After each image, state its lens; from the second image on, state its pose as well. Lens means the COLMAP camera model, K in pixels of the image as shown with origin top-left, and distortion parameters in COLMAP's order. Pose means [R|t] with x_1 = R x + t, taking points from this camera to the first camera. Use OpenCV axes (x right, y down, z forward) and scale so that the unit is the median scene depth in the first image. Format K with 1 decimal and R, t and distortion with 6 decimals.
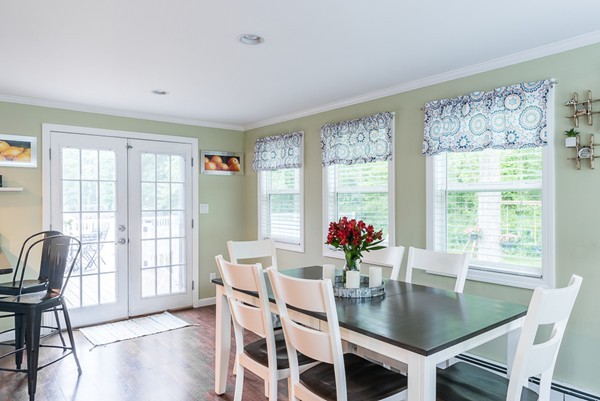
lens RADIAL K [[402.0, 0, 300.0], [0, 402.0, 200.5], [0, 0, 1]] dist [0.001866, -0.002217]
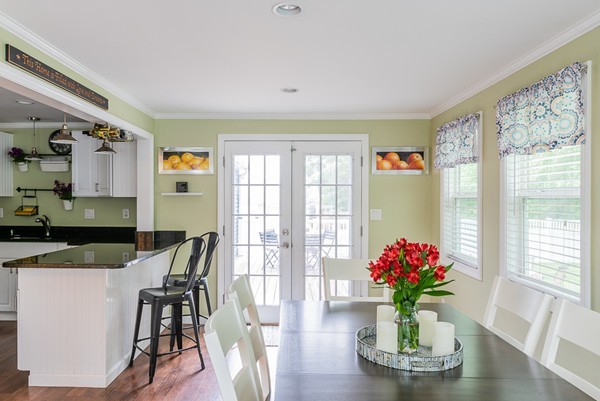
lens RADIAL K [[428.6, 0, 300.0], [0, 428.6, 200.5], [0, 0, 1]] dist [-0.001328, -0.004753]
pose [[0.764898, 0.008513, -0.644095, 0.263905], [-0.007799, 0.999962, 0.003954, -0.013834], [0.644104, 0.001999, 0.764936, 0.214663]]
